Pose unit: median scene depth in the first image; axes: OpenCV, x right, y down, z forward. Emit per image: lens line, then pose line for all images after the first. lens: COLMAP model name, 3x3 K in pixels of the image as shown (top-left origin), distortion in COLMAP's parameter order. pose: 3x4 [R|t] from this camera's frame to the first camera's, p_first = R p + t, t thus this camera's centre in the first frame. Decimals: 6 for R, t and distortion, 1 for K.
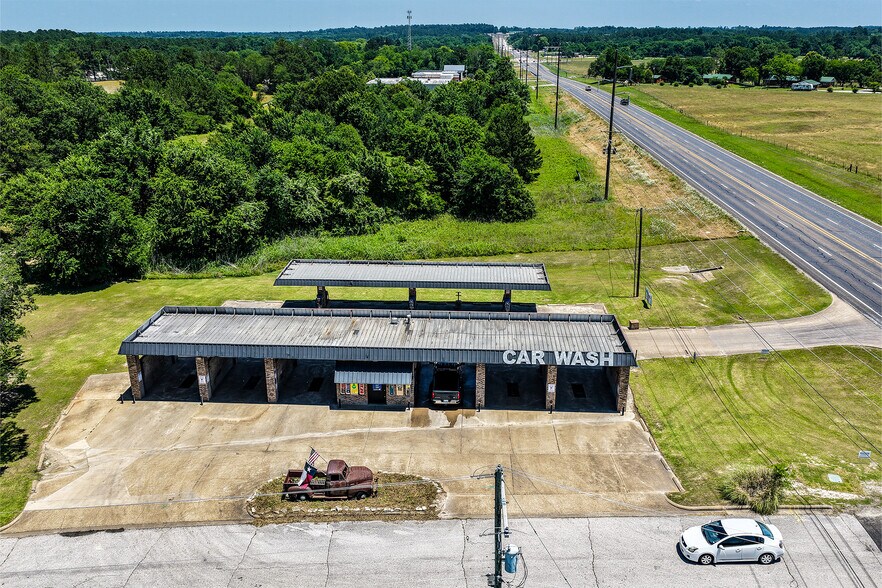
lens RADIAL K [[732.0, 0, 445.1], [0, 732.0, 290.6], [0, 0, 1]] dist [-0.012443, 0.040849]
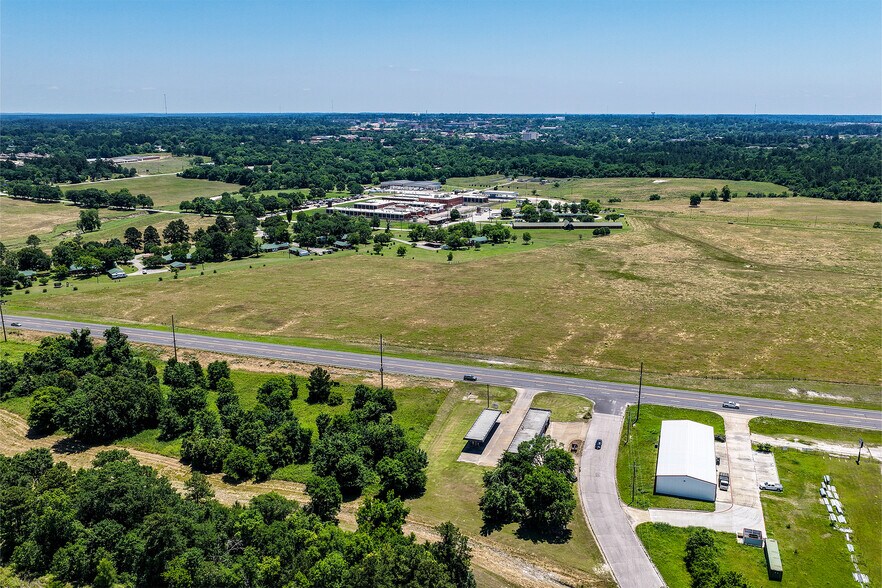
lens RADIAL K [[732.0, 0, 445.1], [0, 732.0, 290.6], [0, 0, 1]] dist [-0.012443, 0.040849]
pose [[0.261803, -0.232860, 0.936609, -4.363675], [0.319467, 0.936658, 0.143574, -1.603509], [-0.910714, 0.261627, 0.319611, -0.158948]]
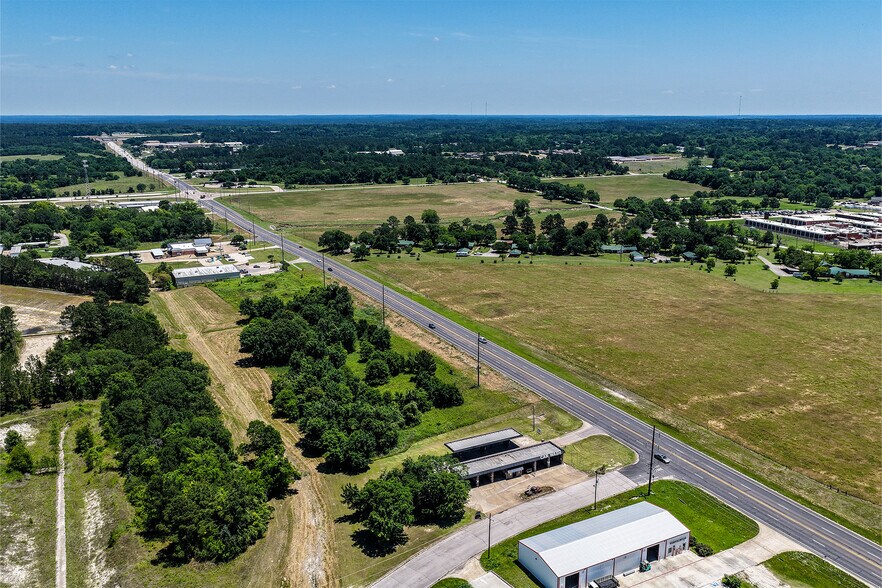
lens RADIAL K [[732.0, 0, 445.1], [0, 732.0, 290.6], [0, 0, 1]] dist [-0.012443, 0.040849]
pose [[0.859135, -0.124178, 0.496454, -2.403628], [0.172289, 0.983667, -0.052108, -0.745805], [-0.481874, 0.130301, 0.866498, -2.579806]]
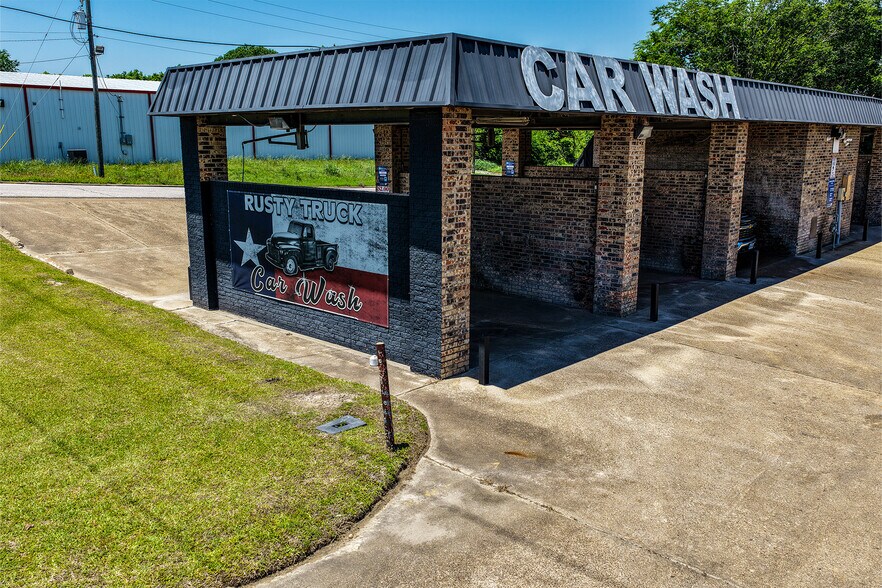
lens RADIAL K [[732.0, 0, 445.1], [0, 732.0, 290.6], [0, 0, 1]] dist [-0.012443, 0.040849]
pose [[0.637783, -0.157875, 0.753862, -0.092062], [0.253209, 0.967342, -0.011638, 0.141915], [-0.727405, 0.198307, 0.656930, 0.883518]]
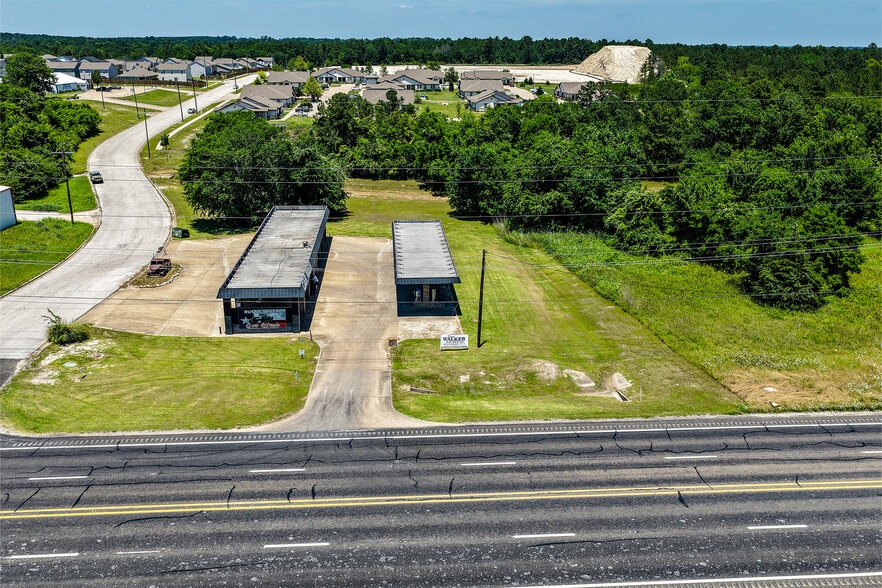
lens RADIAL K [[732.0, 0, 445.1], [0, 732.0, 290.6], [0, 0, 1]] dist [-0.012443, 0.040849]
pose [[-0.134316, -0.322381, 0.937033, -1.233121], [0.316756, 0.882022, 0.348859, -0.296716], [-0.938949, 0.343668, -0.016354, 0.762766]]
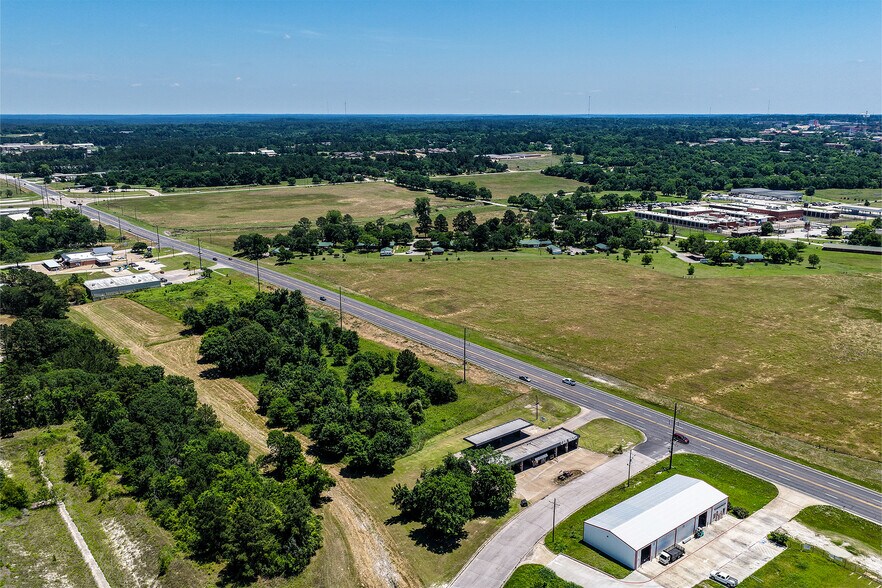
lens RADIAL K [[732.0, 0, 445.1], [0, 732.0, 290.6], [0, 0, 1]] dist [-0.012443, 0.040849]
pose [[0.743659, -0.161590, 0.648737, -3.187690], [0.223556, 0.974597, -0.013511, -0.917059], [-0.630074, 0.155077, 0.760893, -2.105915]]
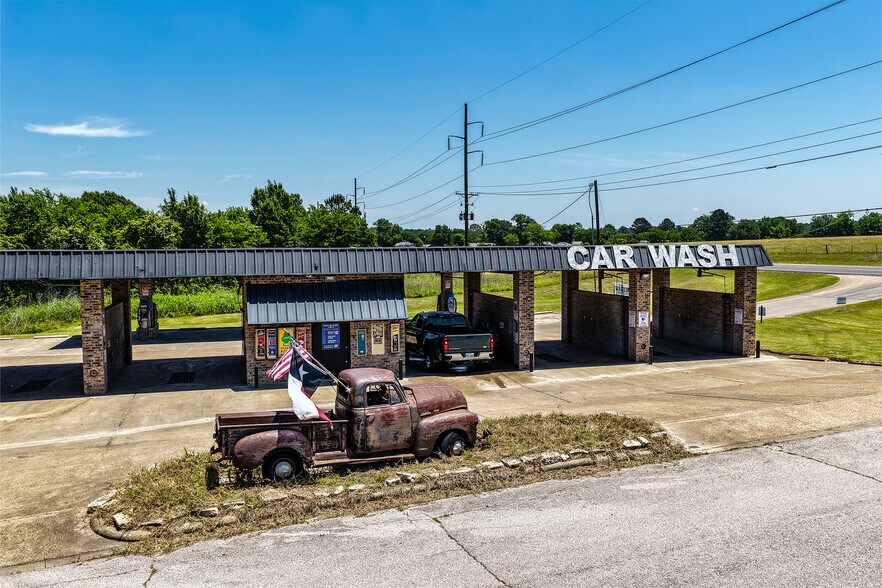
lens RADIAL K [[732.0, 0, 445.1], [0, 732.0, 290.6], [0, 0, 1]] dist [-0.012443, 0.040849]
pose [[0.945062, -0.031052, 0.325414, -0.183363], [0.118269, 0.960520, -0.251821, 0.237343], [-0.304747, 0.276472, 0.911423, 0.528652]]
